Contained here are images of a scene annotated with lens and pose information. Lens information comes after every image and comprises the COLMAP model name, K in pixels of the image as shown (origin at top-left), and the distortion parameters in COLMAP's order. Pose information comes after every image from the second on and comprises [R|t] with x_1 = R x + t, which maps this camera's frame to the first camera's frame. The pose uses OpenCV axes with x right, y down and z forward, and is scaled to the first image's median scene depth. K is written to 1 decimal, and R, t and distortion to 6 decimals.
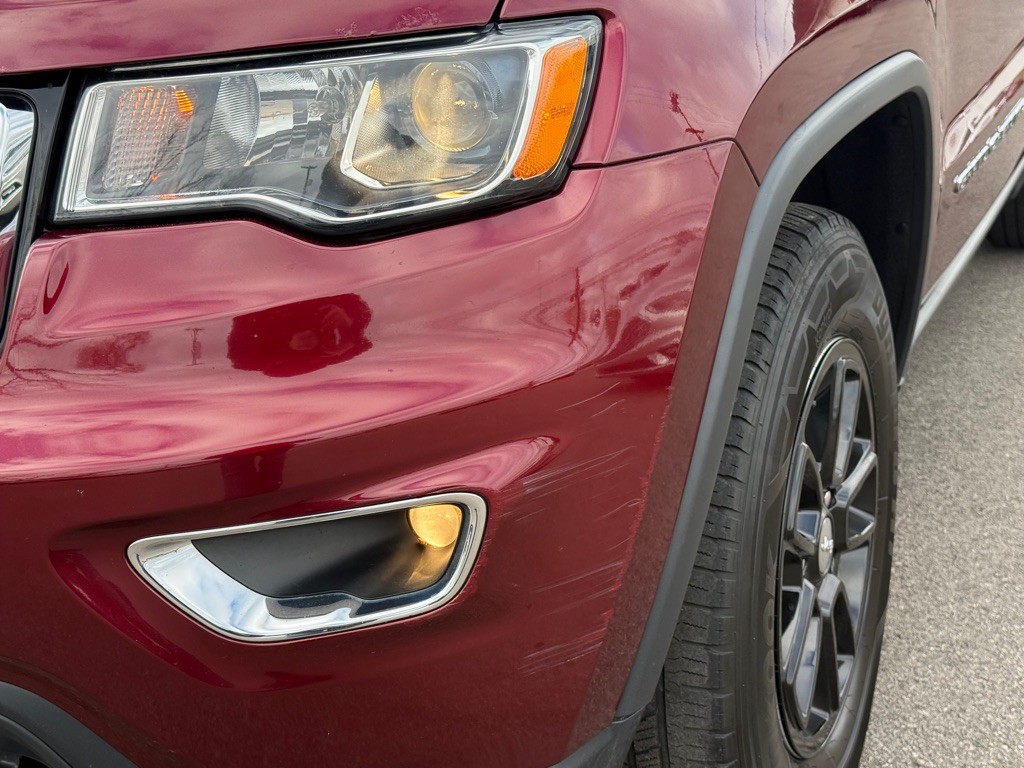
lens RADIAL K [[1469.1, 0, 512.0], [0, 1469.1, 384.0], [0, 0, 1]] dist [0.160668, -0.082737]
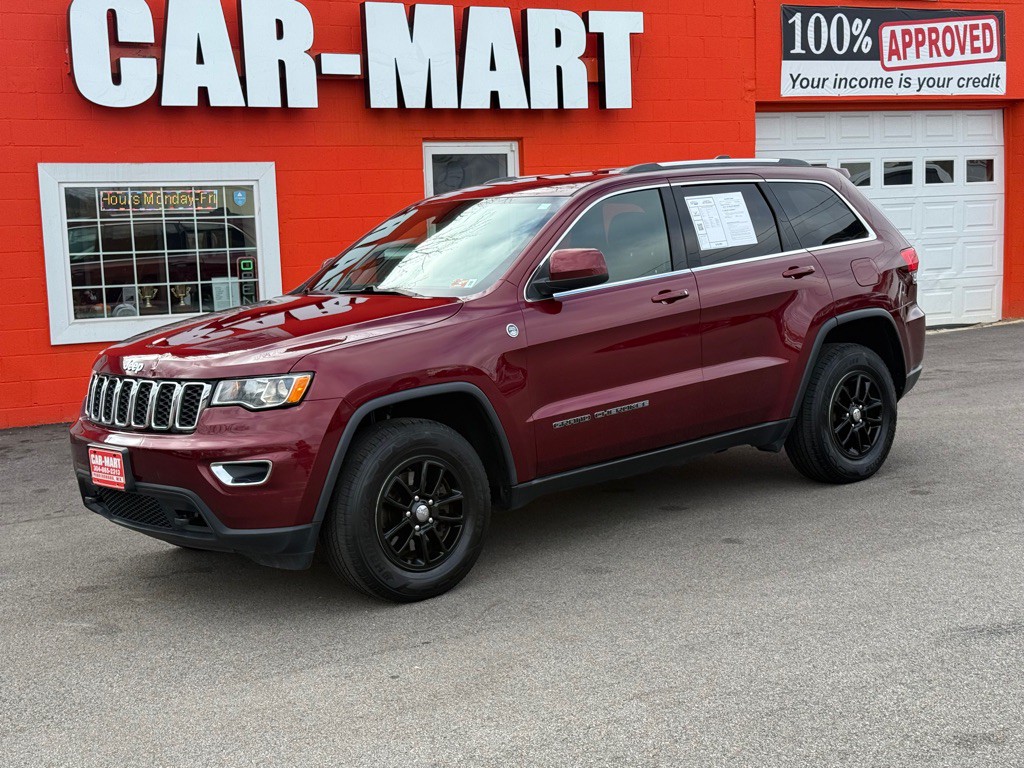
lens RADIAL K [[1469.1, 0, 512.0], [0, 1469.1, 384.0], [0, 0, 1]] dist [0.160668, -0.082737]
pose [[0.913155, 0.048891, -0.404671, 2.713455], [-0.123912, 0.979092, -0.161320, 0.517941], [0.388323, 0.197454, 0.900121, -3.246044]]
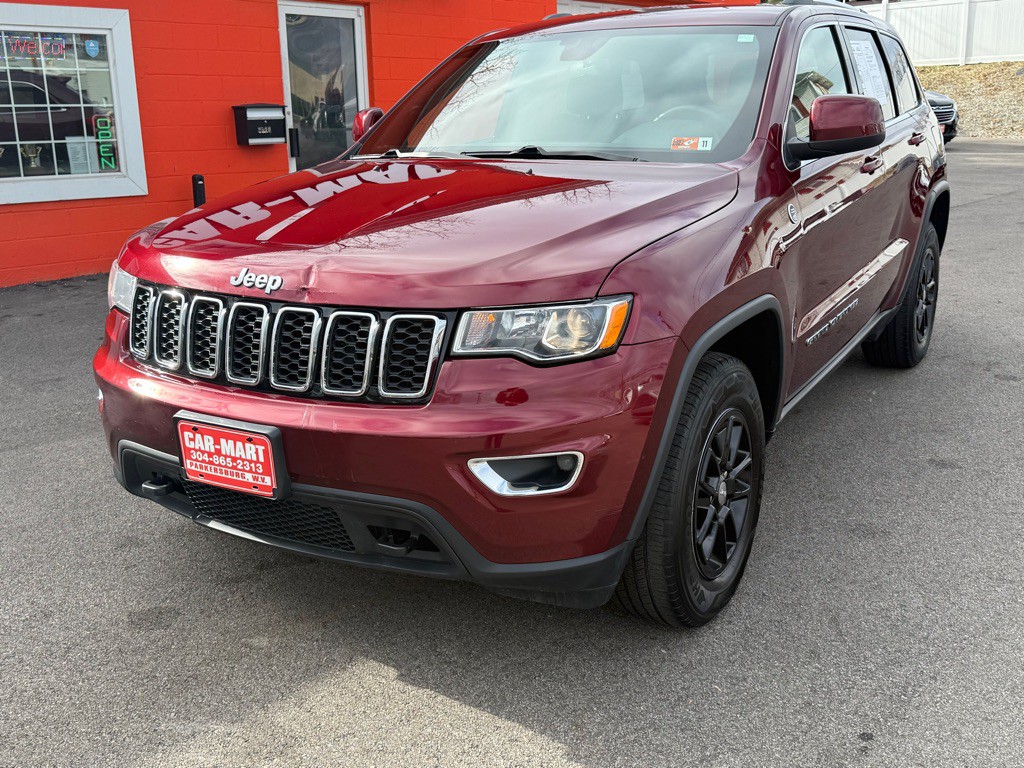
lens RADIAL K [[995.3, 0, 512.0], [0, 995.3, 384.0], [0, 0, 1]] dist [0.201959, -0.411265]
pose [[0.994070, 0.057476, -0.092310, 0.014694], [-0.061186, 0.997408, -0.037875, 0.020457], [0.089893, 0.043299, 0.995010, -0.999972]]
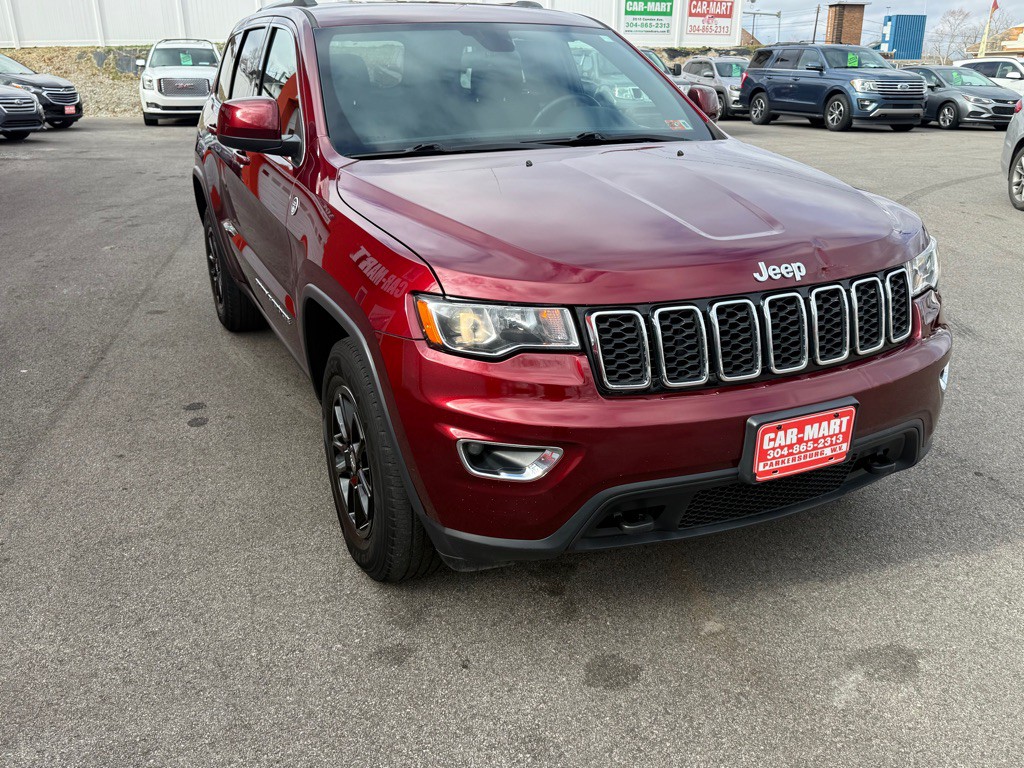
lens RADIAL K [[880.3, 0, 512.0], [0, 880.3, 384.0], [0, 0, 1]] dist [0.205824, -0.415163]
pose [[0.638795, -0.214705, 0.738812, -2.603351], [0.216967, 0.971570, 0.094751, -0.319503], [-0.738151, 0.099772, 0.667217, 0.218050]]
